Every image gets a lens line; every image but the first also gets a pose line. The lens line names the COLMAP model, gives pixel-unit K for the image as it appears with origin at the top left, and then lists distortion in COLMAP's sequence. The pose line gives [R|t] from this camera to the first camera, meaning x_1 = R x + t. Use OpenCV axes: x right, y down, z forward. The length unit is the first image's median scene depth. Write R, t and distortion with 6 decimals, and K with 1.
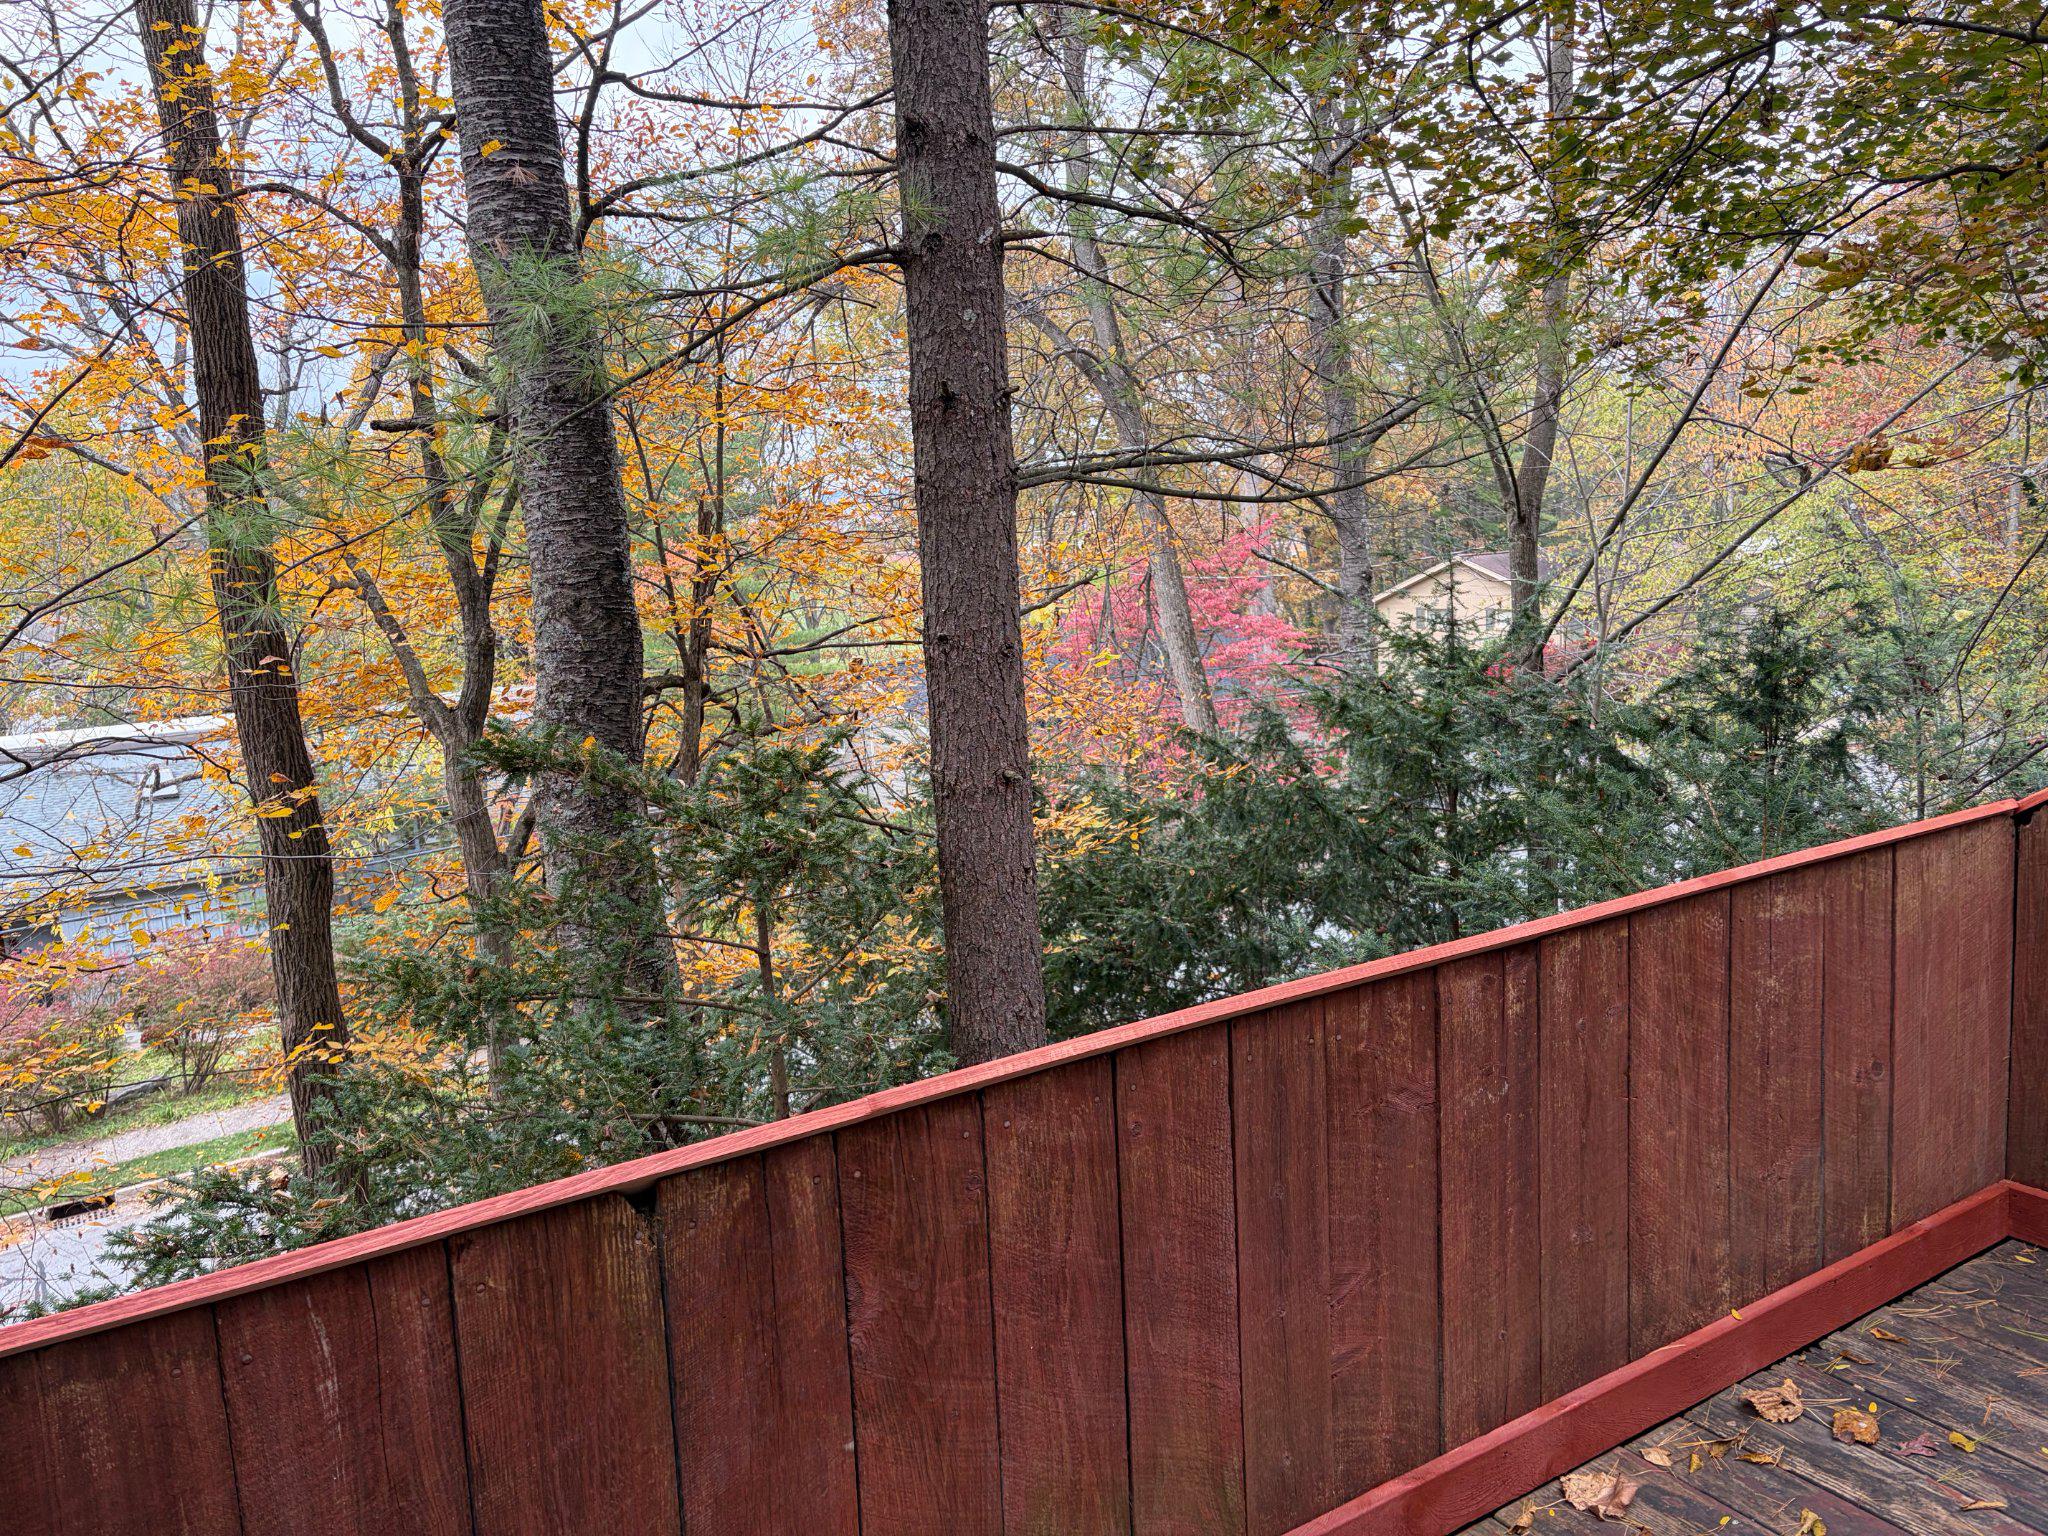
lens RADIAL K [[1546.9, 0, 1014.8], [0, 1546.9, 771.0], [0, 0, 1]] dist [0.053872, -0.062527]
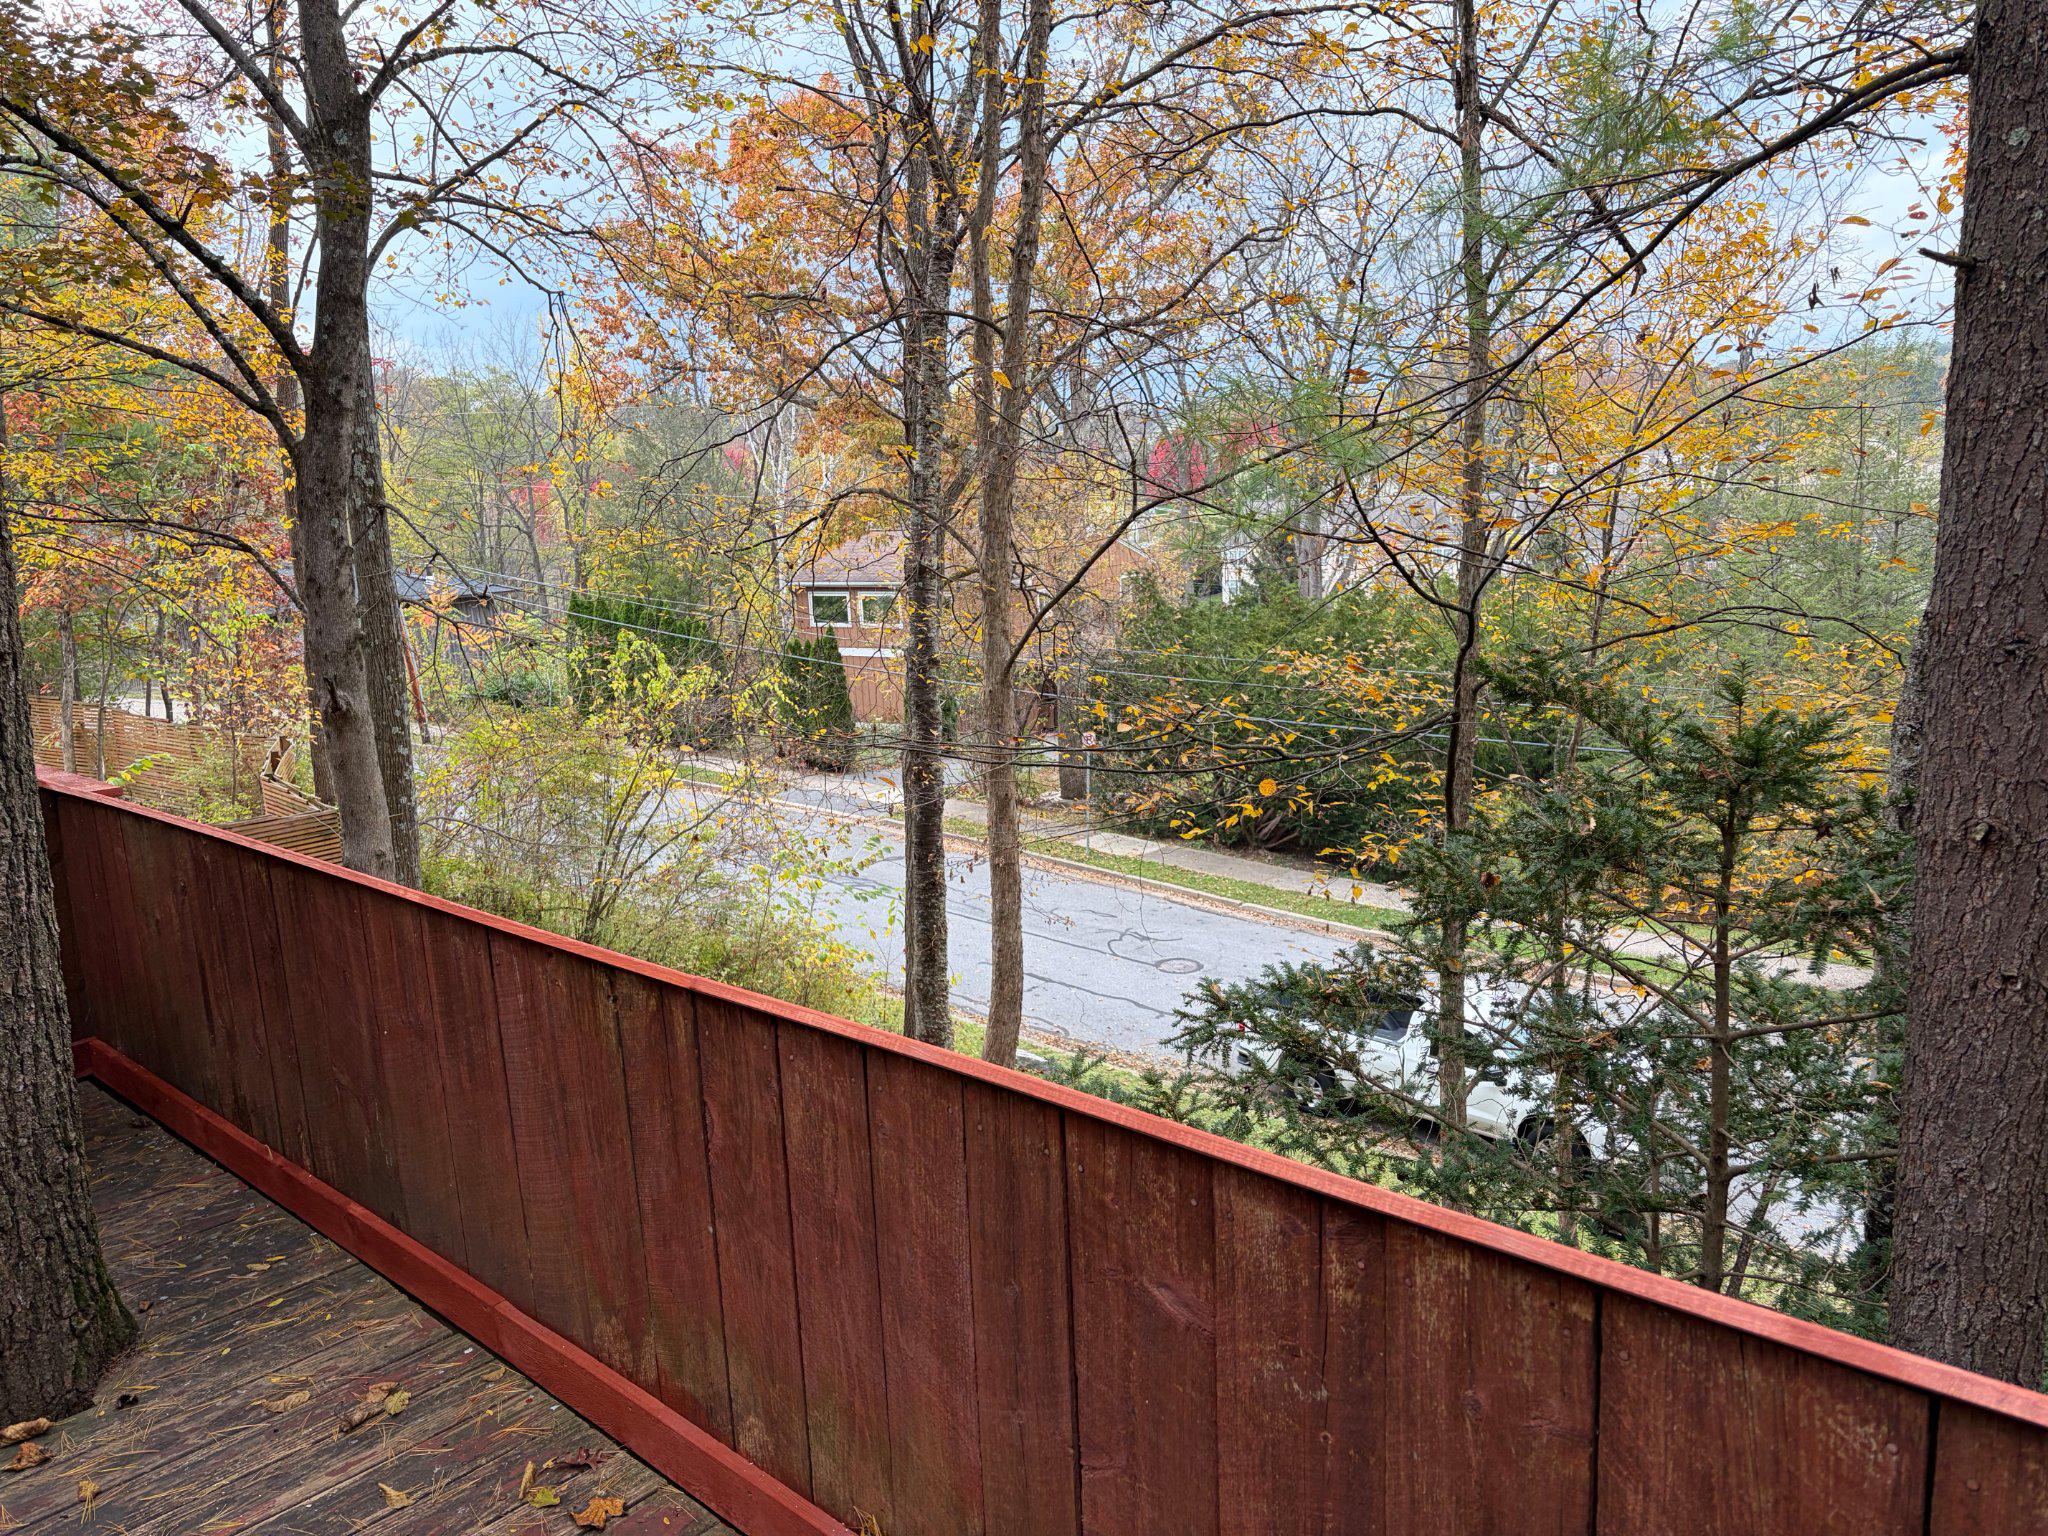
lens RADIAL K [[1548.1, 0, 1024.0], [0, 1548.1, 768.0], [0, 0, 1]] dist [0.027271, -0.000138]
pose [[0.257550, 0.218779, -0.941172, 0.812273], [-0.114146, 0.974099, 0.195198, -0.170212], [0.959499, 0.057158, 0.275852, 0.634056]]
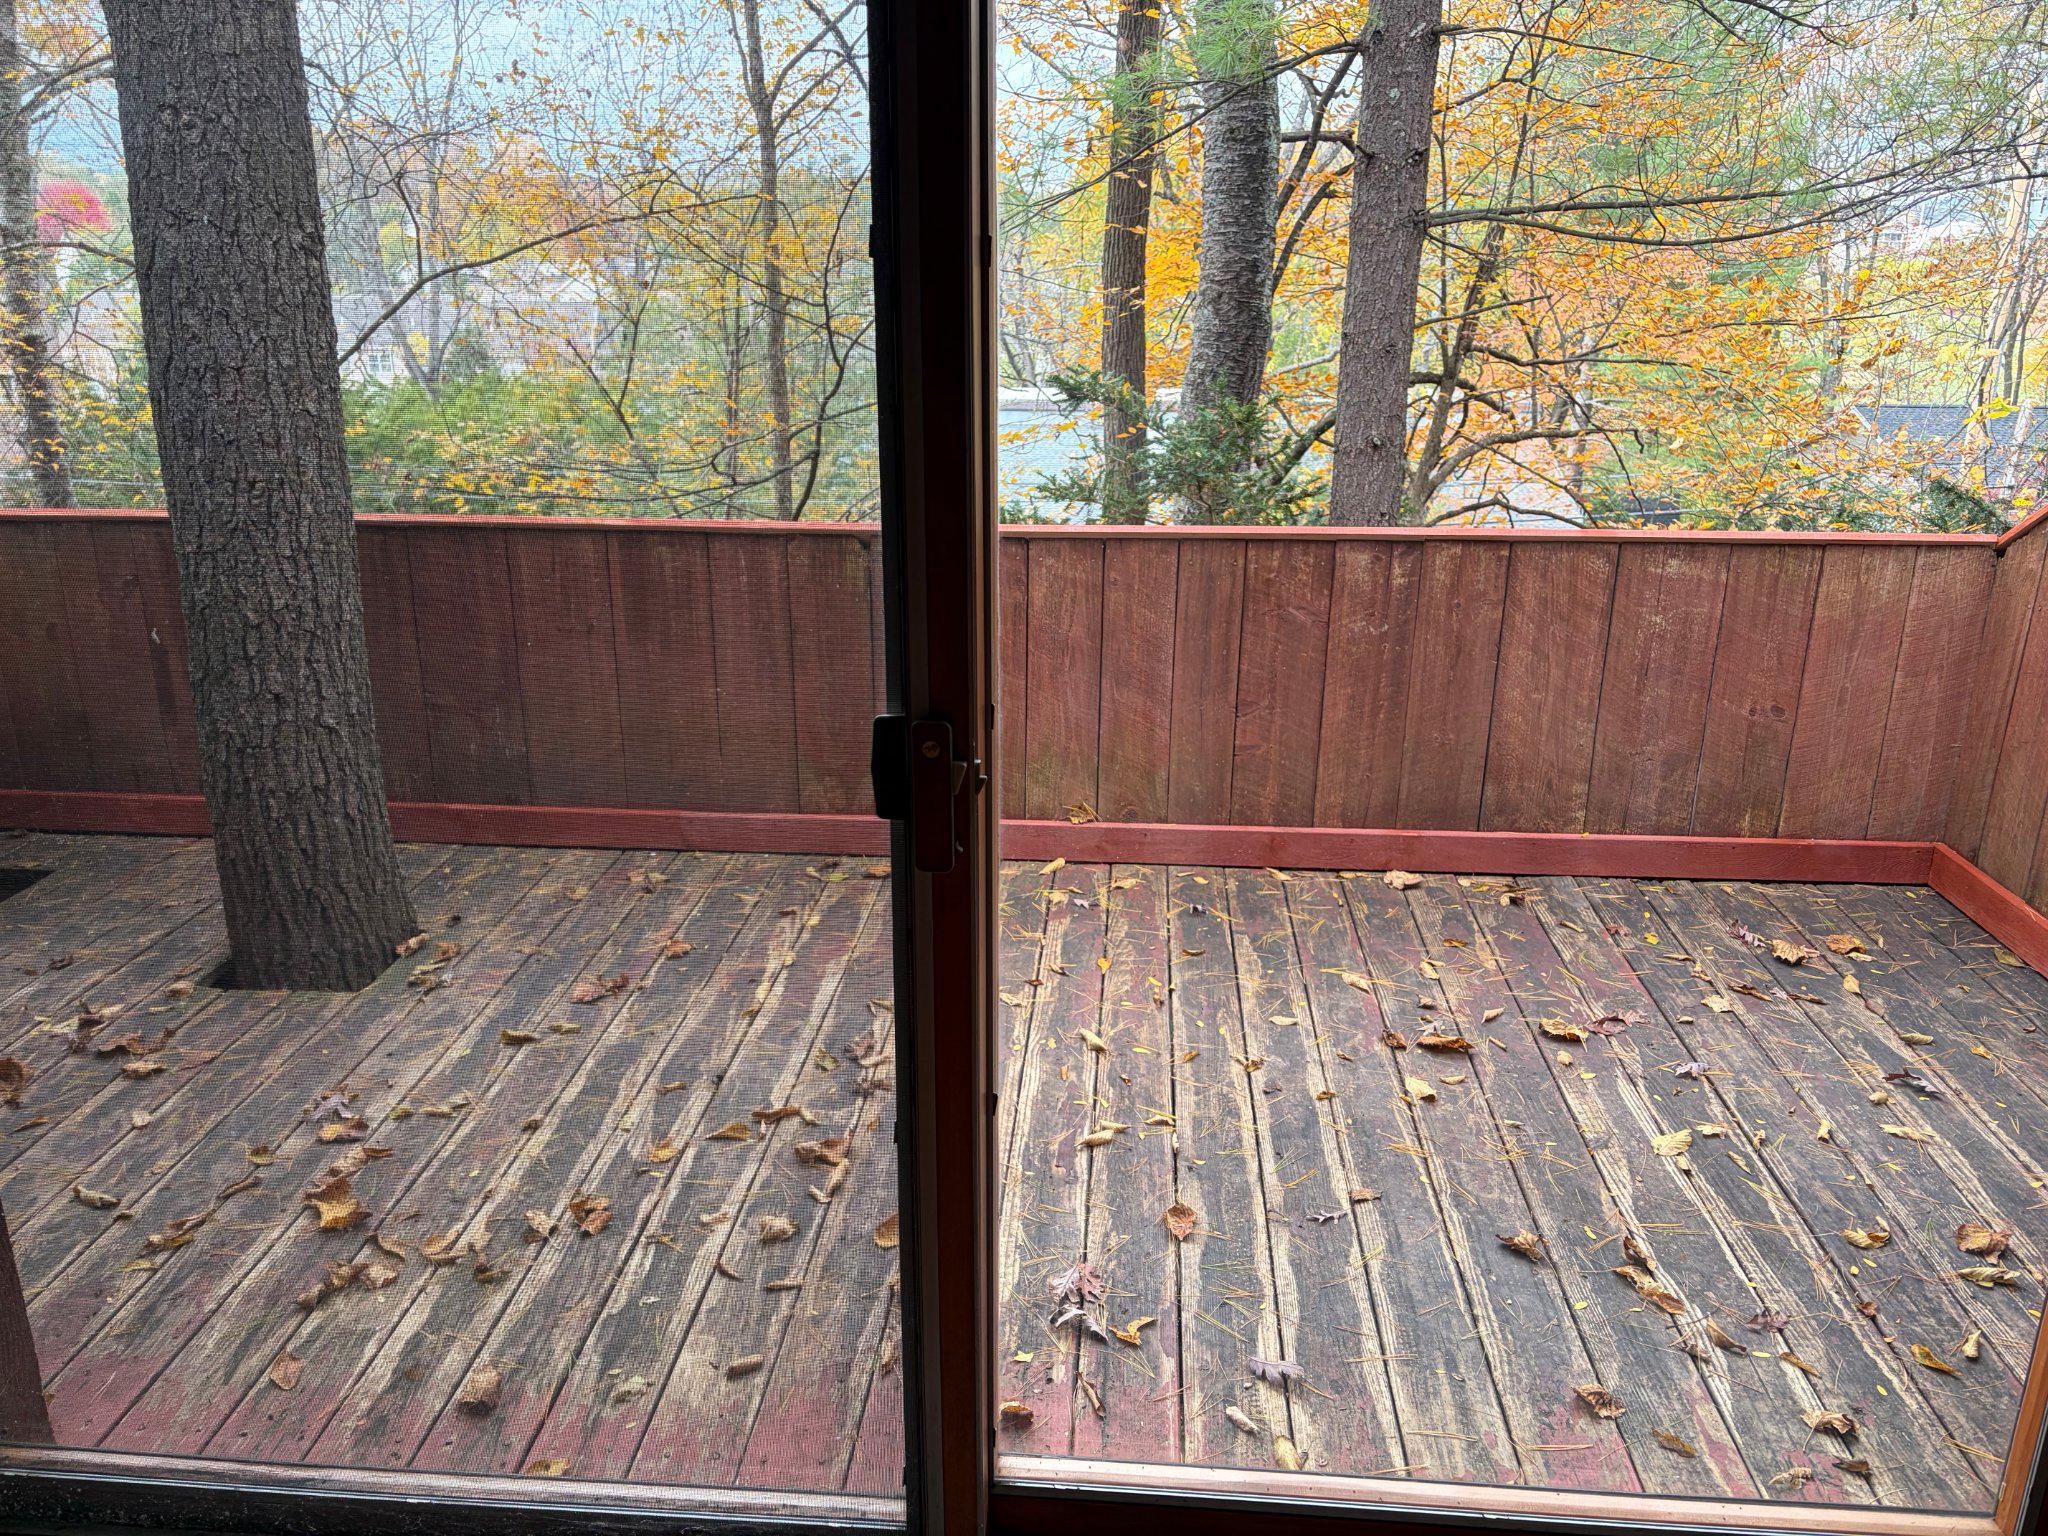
lens RADIAL K [[1546.9, 0, 1014.8], [0, 1546.9, 771.0], [0, 0, 1]] dist [0.053872, -0.062527]
pose [[0.800369, 0.240068, -0.549342, 0.891504], [-0.136007, 0.965141, 0.223620, 0.032804], [0.583877, -0.104264, 0.805119, -0.546762]]
